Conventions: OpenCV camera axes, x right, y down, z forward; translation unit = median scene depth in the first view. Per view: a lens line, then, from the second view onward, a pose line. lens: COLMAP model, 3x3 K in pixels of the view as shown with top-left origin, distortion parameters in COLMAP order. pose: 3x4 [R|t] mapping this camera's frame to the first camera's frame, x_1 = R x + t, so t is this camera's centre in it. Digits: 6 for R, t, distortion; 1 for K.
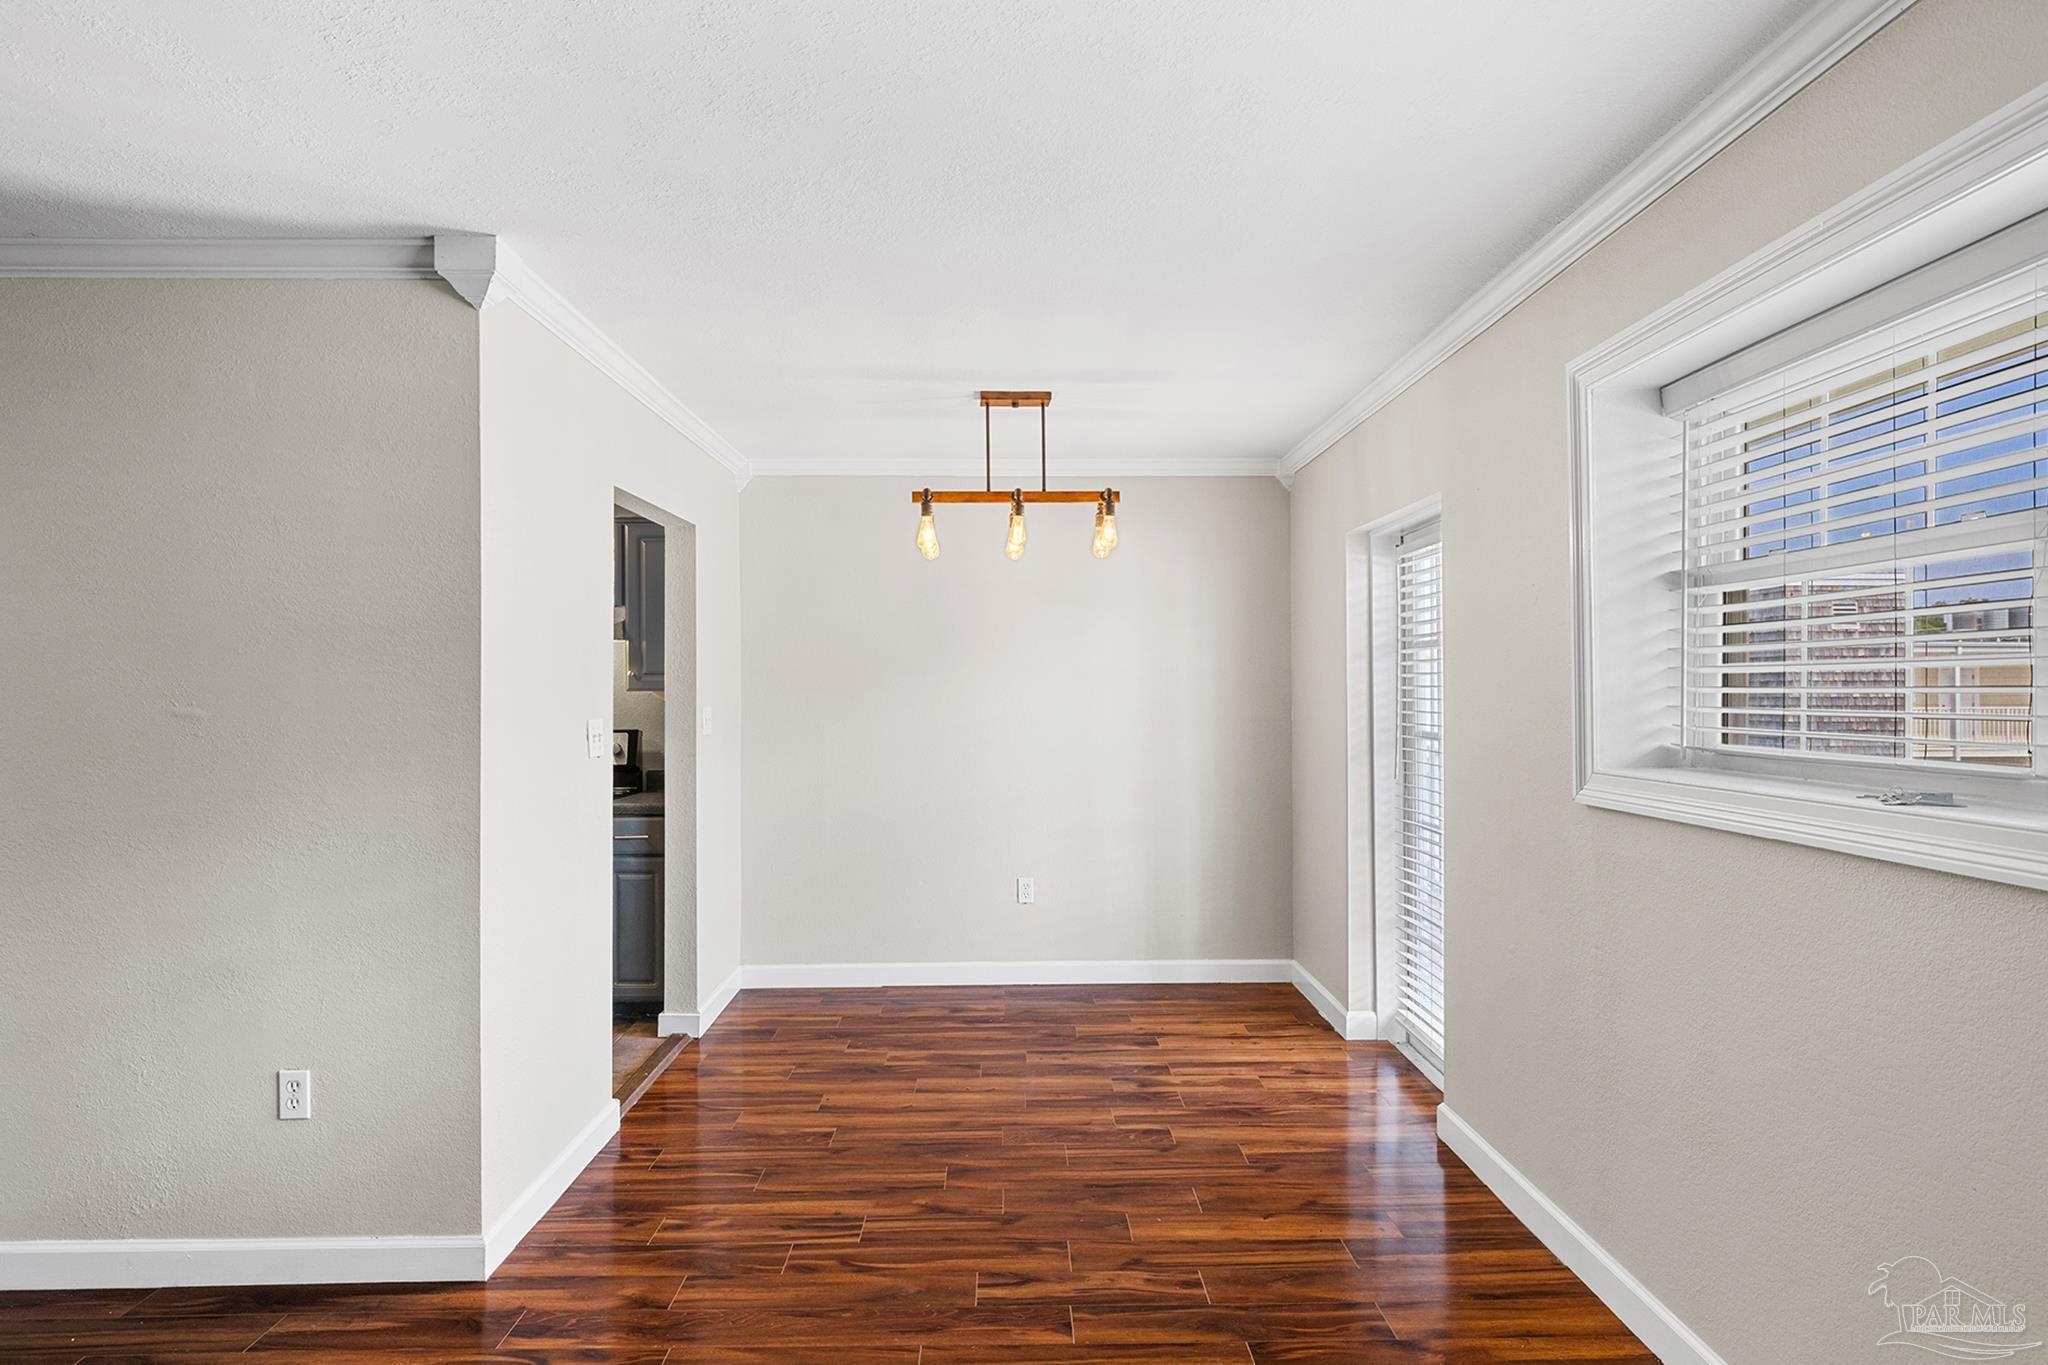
lens RADIAL K [[1093.8, 0, 1023.7], [0, 1093.8, 690.9], [0, 0, 1]] dist [-0.002030, -0.001713]
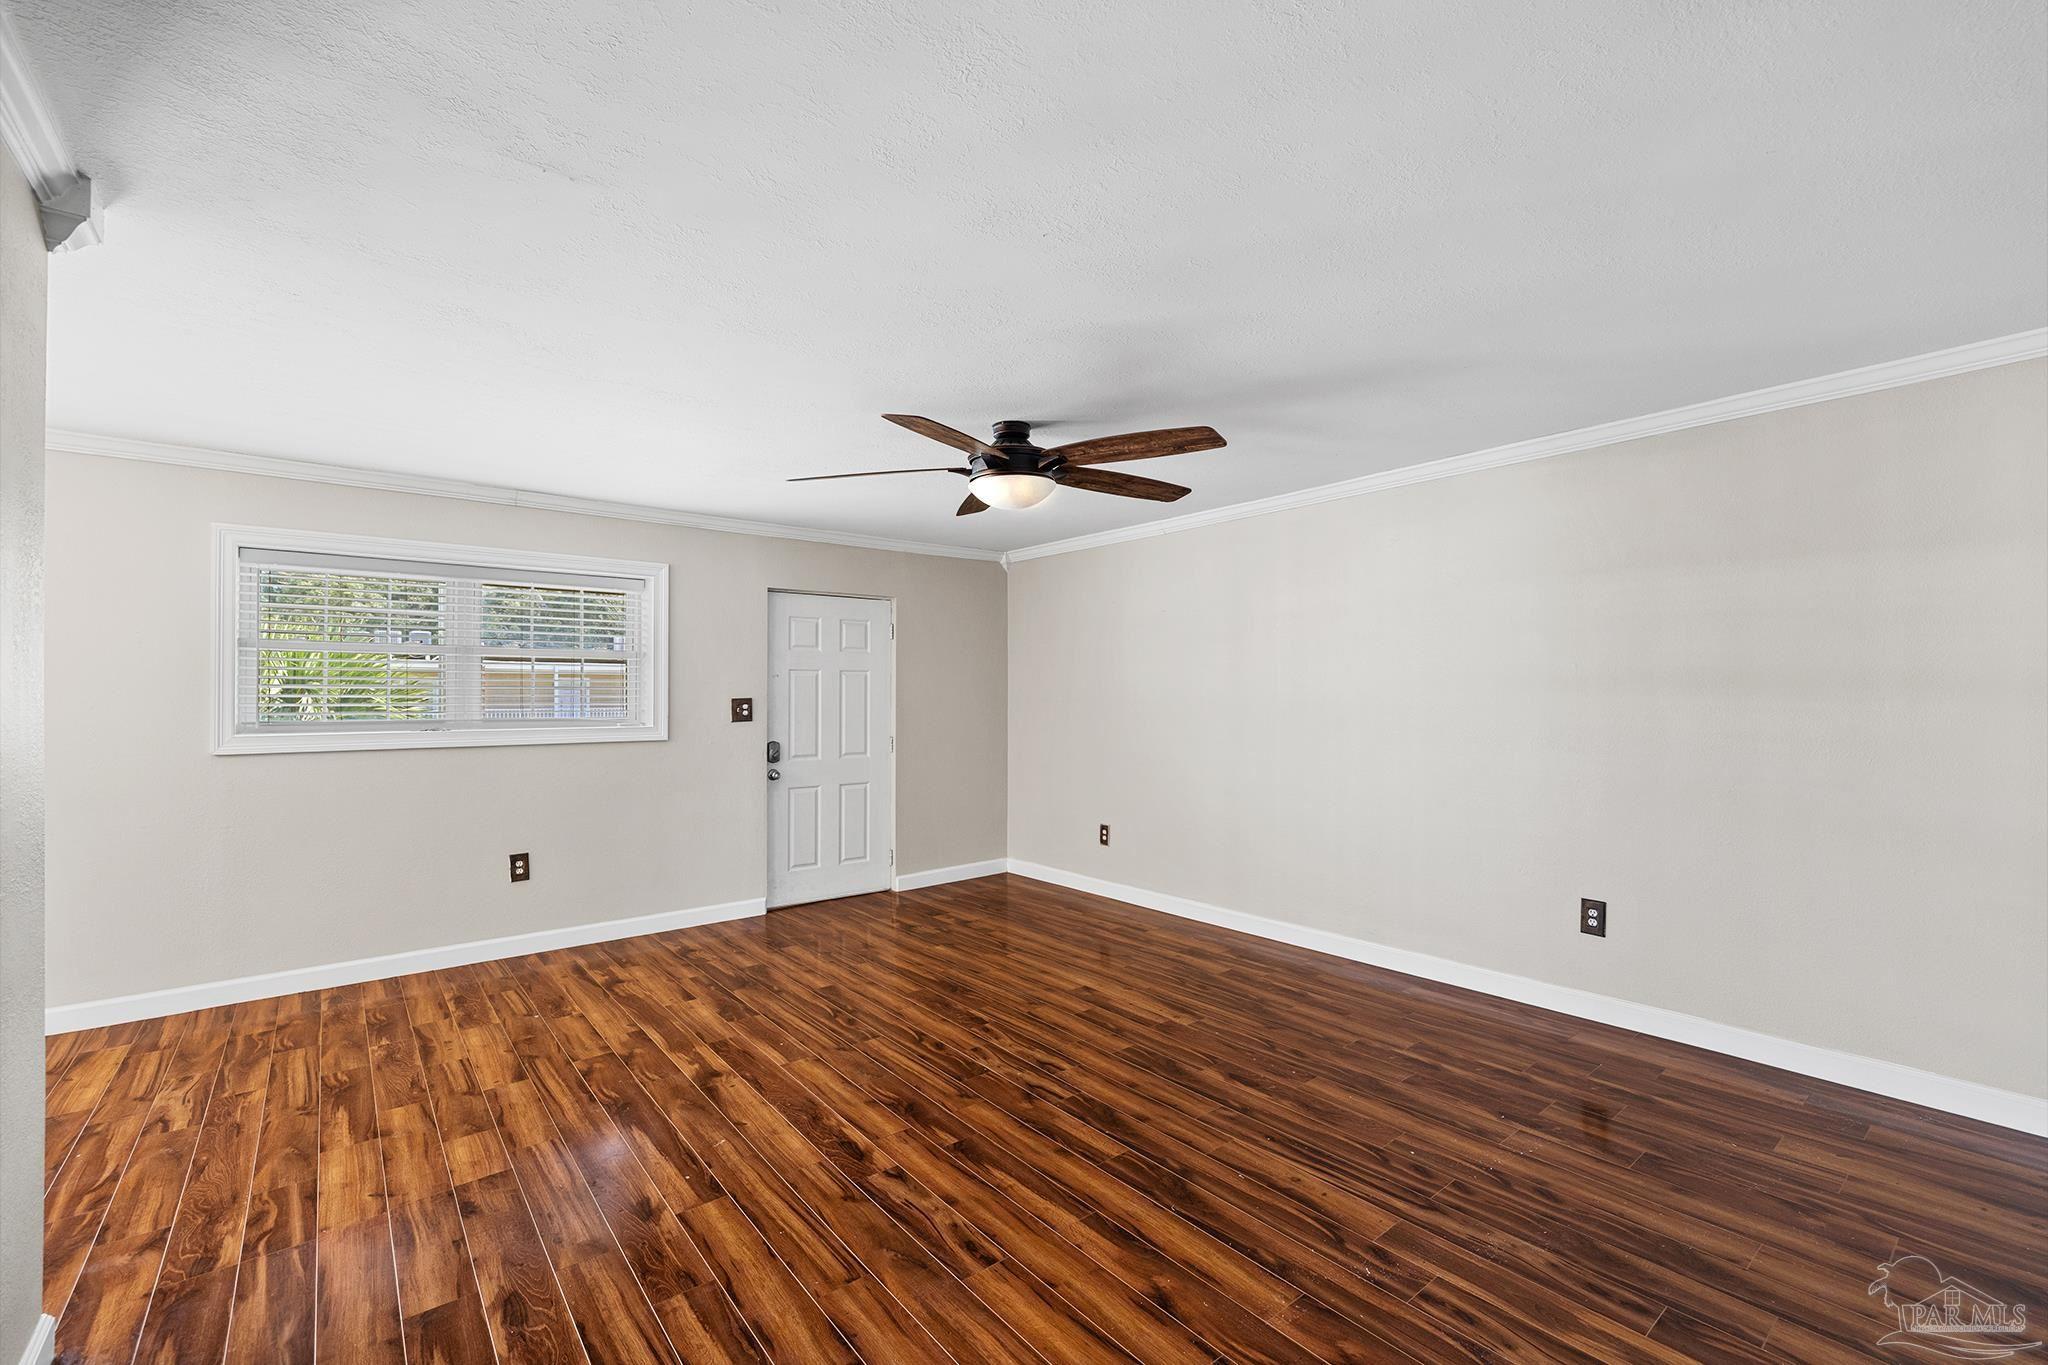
lens RADIAL K [[860.5, 0, 1027.1], [0, 860.5, 696.3], [0, 0, 1]] dist [0.001486, 0.000241]
pose [[-0.619774, 0.005051, 0.784764, -1.004741], [0.002621, 0.999987, -0.004367, 0.006797], [-0.784776, -0.000650, -0.619779, 0.535135]]
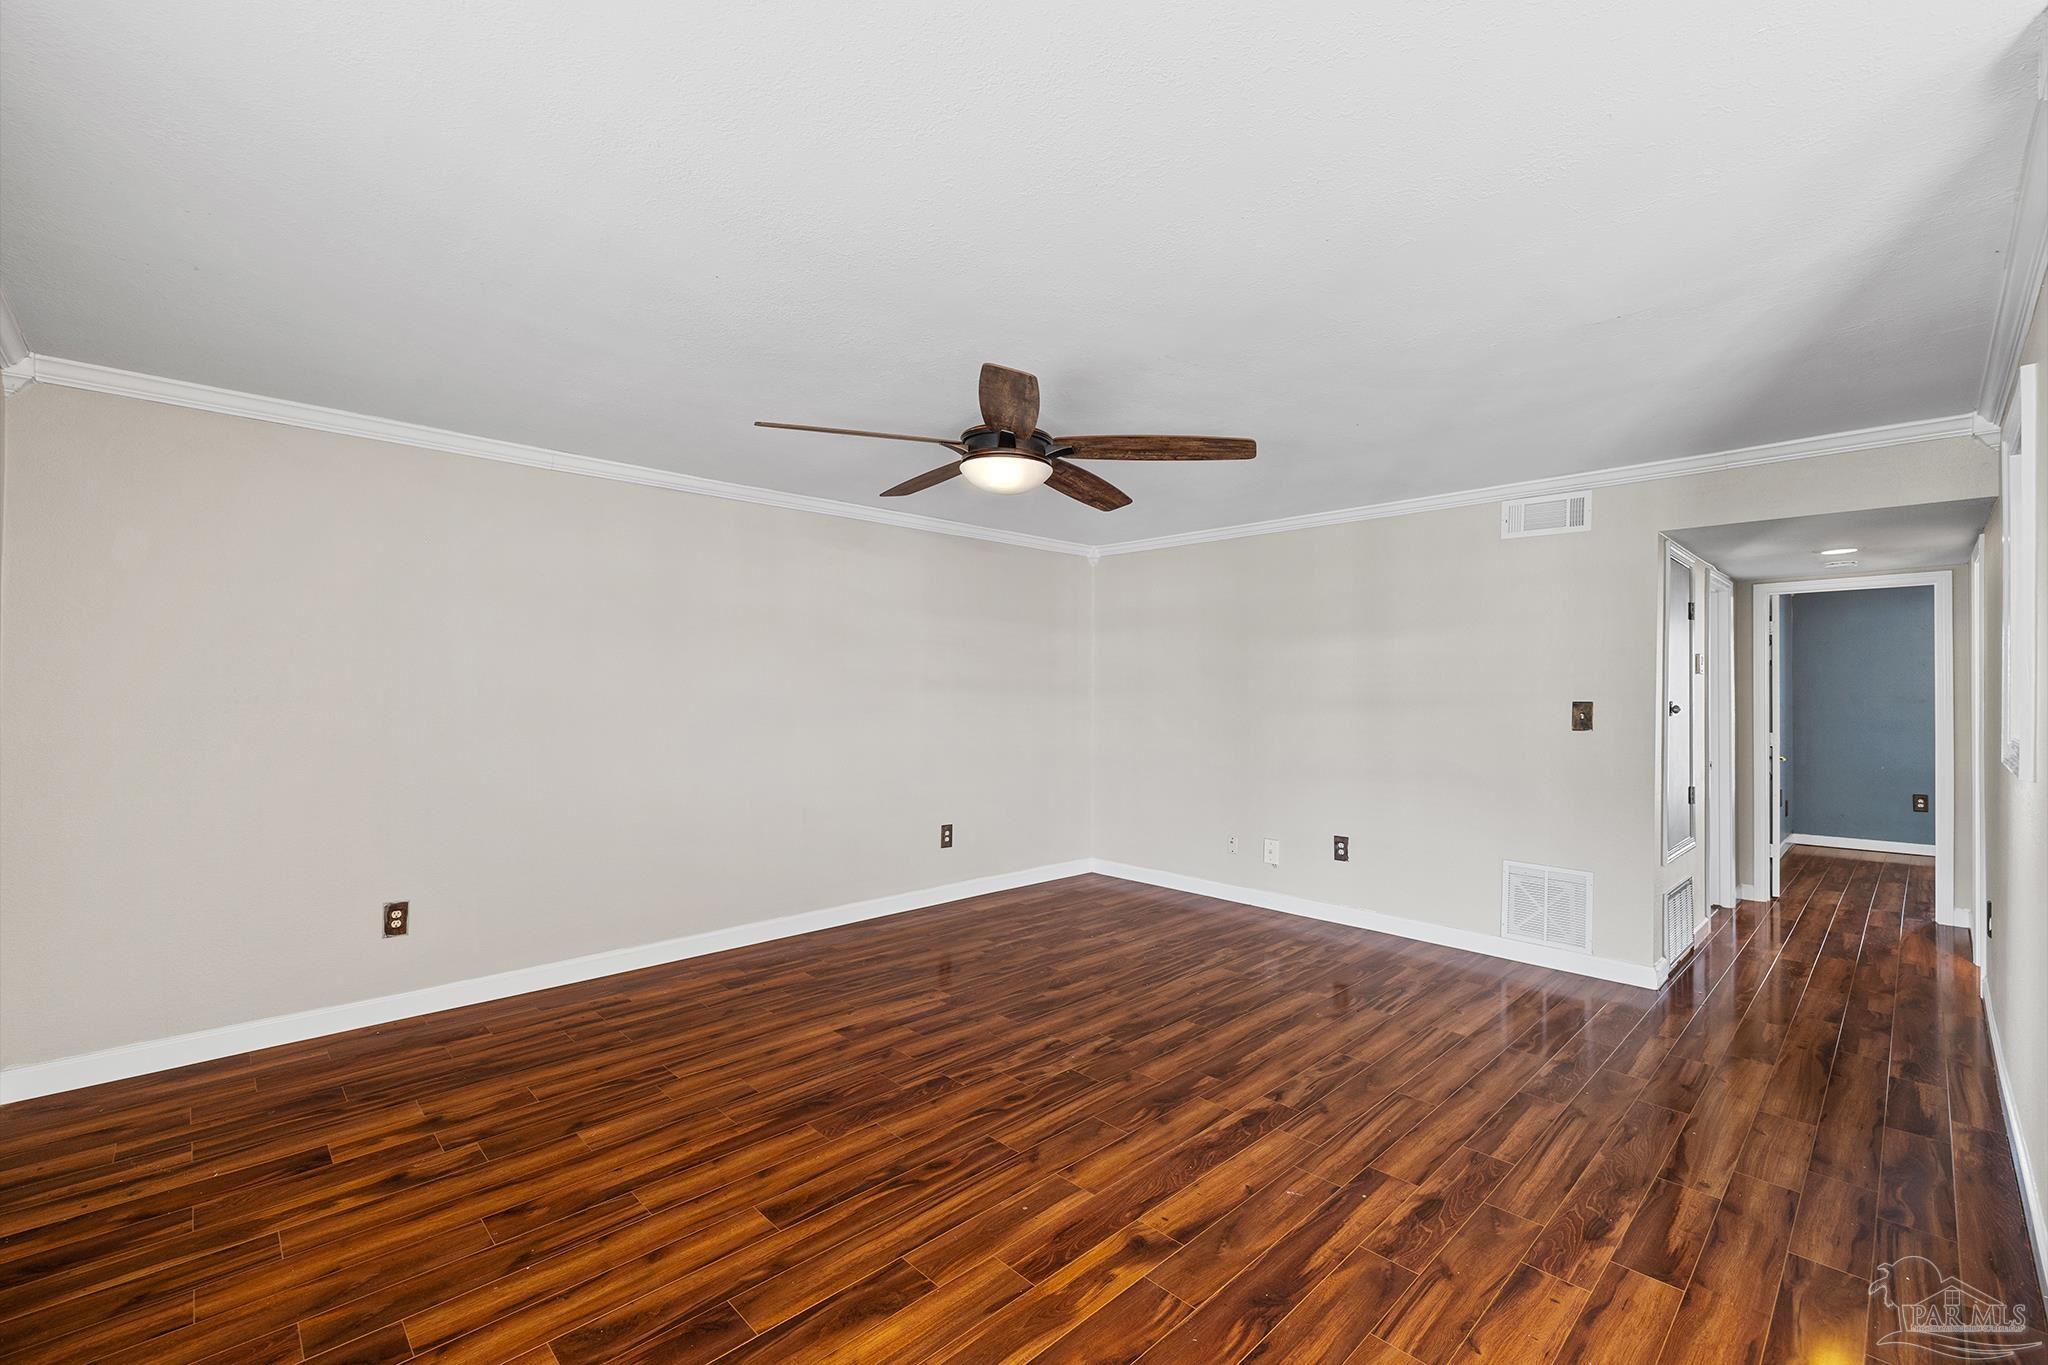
lens RADIAL K [[860.5, 0, 1020.8], [0, 860.5, 685.6], [0, 0, 1]] dist [0.001486, 0.000241]
pose [[-0.732424, -0.005152, -0.680829, 0.221306], [0.000870, 0.999963, -0.008503, 0.004419], [0.680848, -0.006820, -0.732393, 0.617664]]
